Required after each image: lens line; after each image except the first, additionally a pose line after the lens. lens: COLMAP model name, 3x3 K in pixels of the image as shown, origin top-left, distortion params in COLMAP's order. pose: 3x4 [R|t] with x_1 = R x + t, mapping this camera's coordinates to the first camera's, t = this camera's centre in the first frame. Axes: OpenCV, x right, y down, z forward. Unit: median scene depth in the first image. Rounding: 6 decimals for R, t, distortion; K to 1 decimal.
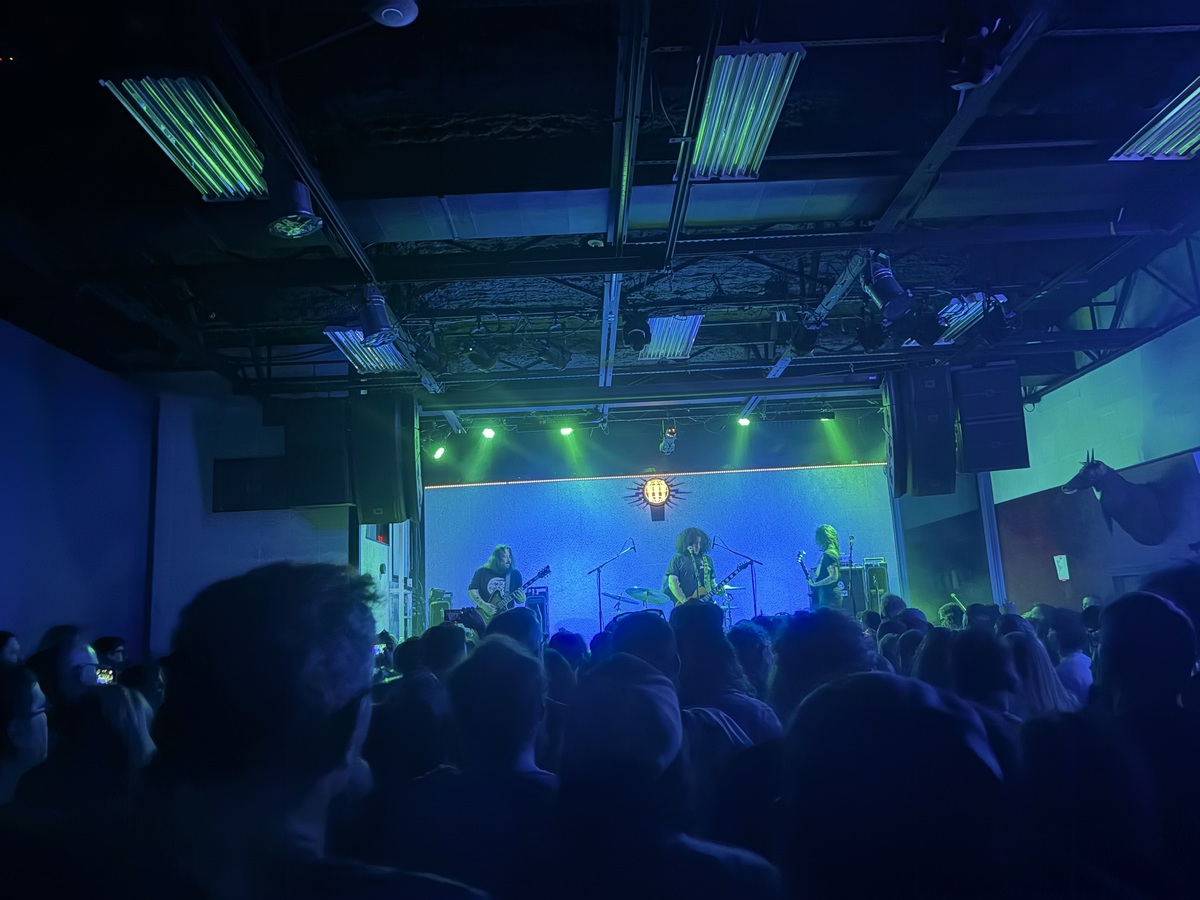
lens RADIAL K [[895.2, 0, 600.0], [0, 895.2, 450.0], [0, 0, 1]] dist [0.100906, -0.002080]
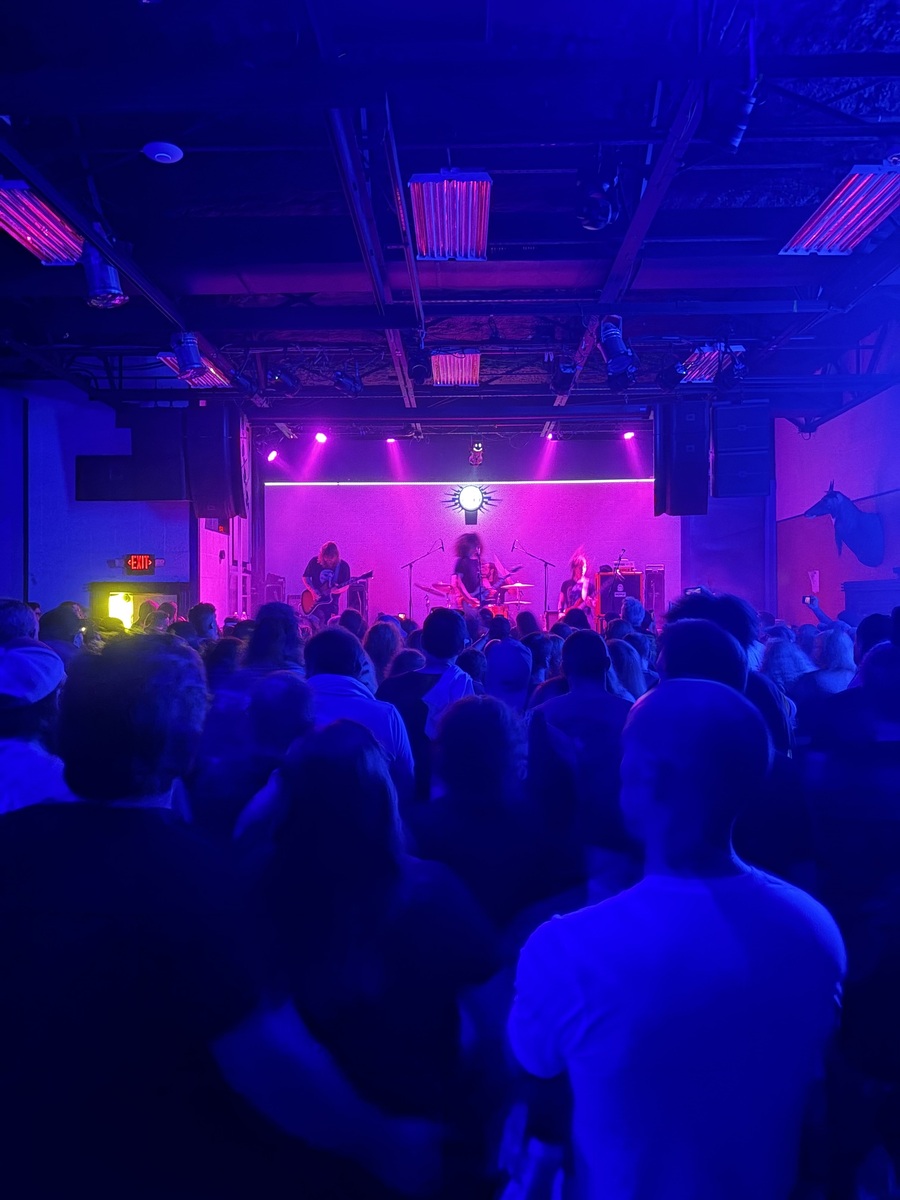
lens RADIAL K [[905.7, 0, 450.0], [0, 905.7, 600.0], [0, 0, 1]] dist [0.055723, -0.001290]
pose [[0.997836, 0.051745, -0.040567, 0.114883], [-0.043663, 0.982775, 0.179571, -0.038744], [0.049161, -0.177412, 0.982908, -0.171712]]
